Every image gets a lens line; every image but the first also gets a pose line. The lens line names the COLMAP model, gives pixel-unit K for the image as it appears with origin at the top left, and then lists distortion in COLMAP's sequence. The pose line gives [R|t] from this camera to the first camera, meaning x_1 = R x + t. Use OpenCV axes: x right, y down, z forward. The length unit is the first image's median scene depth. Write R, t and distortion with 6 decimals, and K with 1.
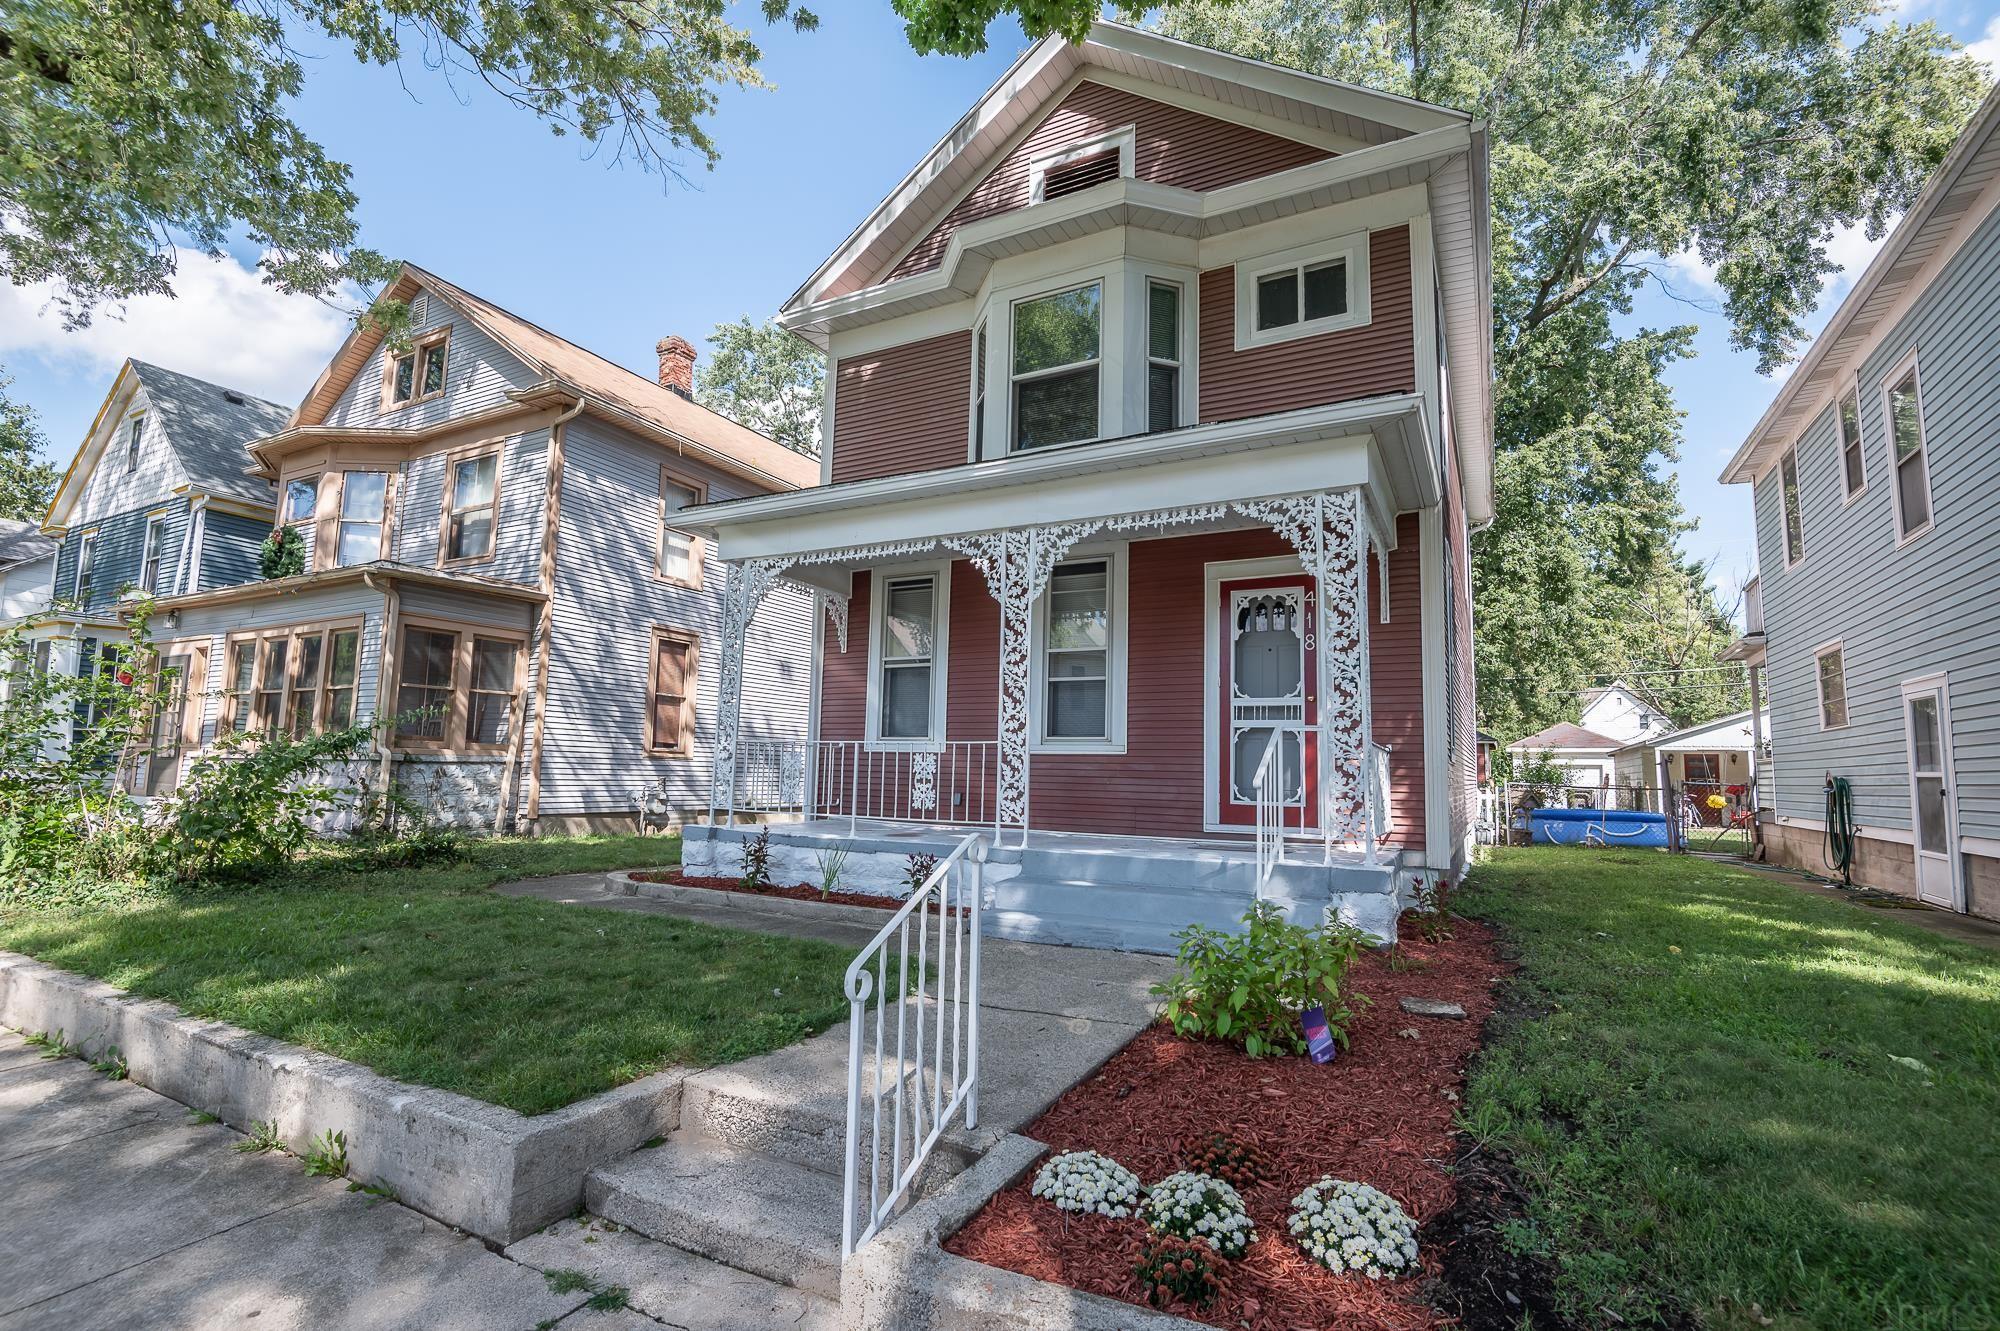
lens RADIAL K [[928.3, 0, 999.2], [0, 928.3, 680.7], [0, 0, 1]] dist [-0.024519, -0.002532]
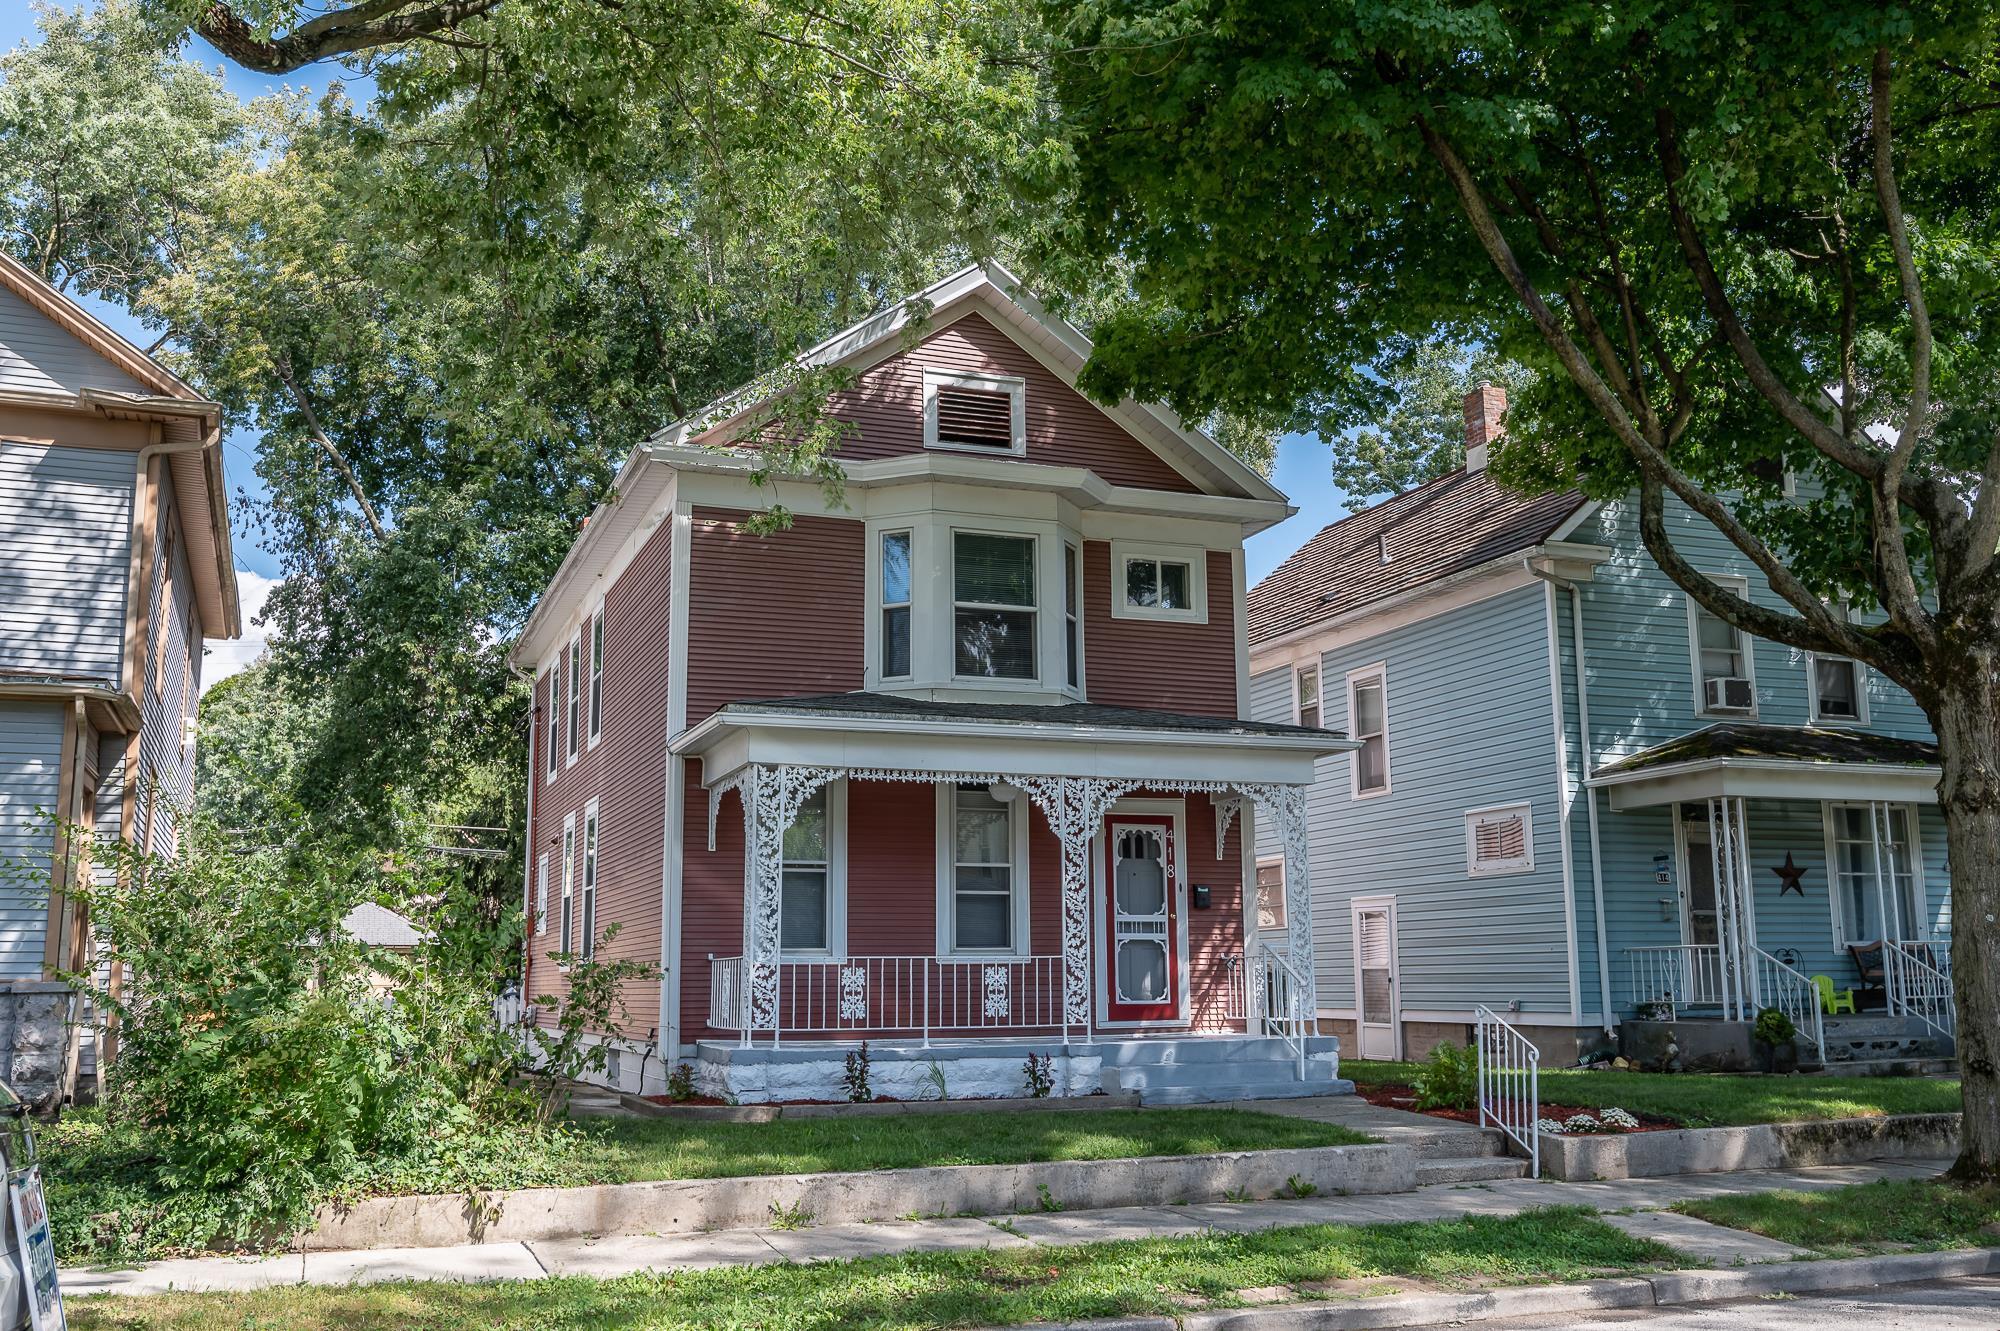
lens RADIAL K [[1780.3, 0, 997.5], [0, 1780.3, 664.4], [0, 0, 1]] dist [-0.064065, -0.001868]
pose [[0.643841, 0.109250, 0.757320, -1.666411], [-0.057785, 0.993870, -0.094249, -0.079014], [-0.762975, 0.016919, 0.646207, -0.383382]]
